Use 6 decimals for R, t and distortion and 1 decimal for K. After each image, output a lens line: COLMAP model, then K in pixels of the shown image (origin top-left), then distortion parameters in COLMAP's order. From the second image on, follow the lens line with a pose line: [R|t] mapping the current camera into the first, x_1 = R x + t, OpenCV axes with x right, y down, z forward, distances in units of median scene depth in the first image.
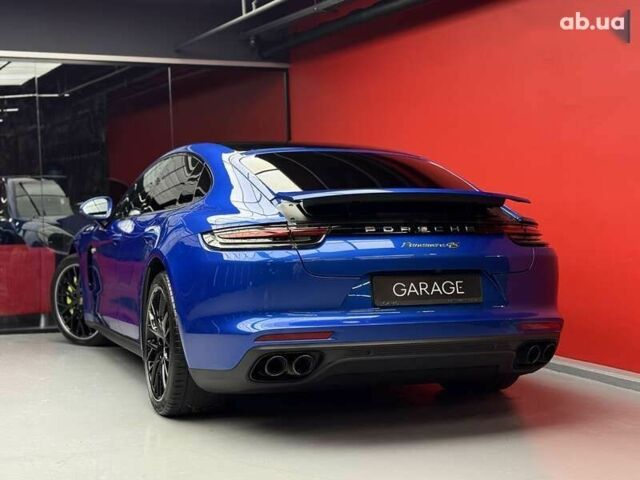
lens RADIAL K [[1369.8, 0, 320.0], [0, 1369.8, 240.0], [0, 0, 1]] dist [0.396545, -9.269252]
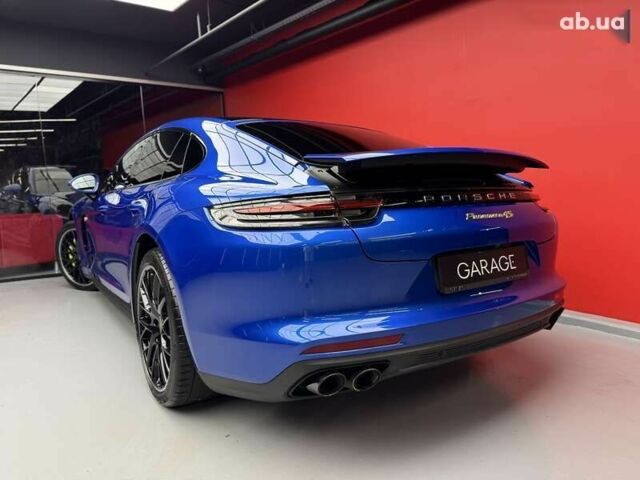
lens RADIAL K [[485.3, 0, 334.0], [0, 485.3, 249.3], [0, 0, 1]] dist [-0.006095, -0.006028]
pose [[0.963016, -0.047196, 0.265280, -0.079172], [0.019806, 0.994276, 0.104991, -0.007711], [-0.268717, -0.095854, 0.958438, 0.614510]]
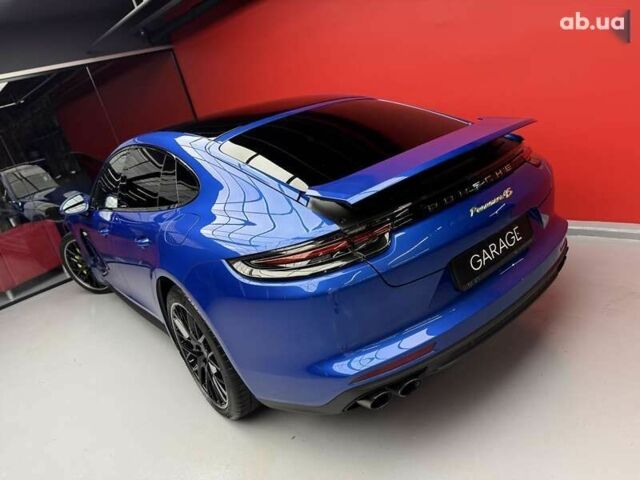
lens RADIAL K [[485.3, 0, 334.0], [0, 485.3, 249.3], [0, 0, 1]] dist [-0.006095, -0.006028]
pose [[0.915949, -0.319519, 0.242786, -0.082614], [0.235601, 0.917933, 0.319205, -0.077378], [-0.324853, -0.235175, 0.916058, 0.618601]]
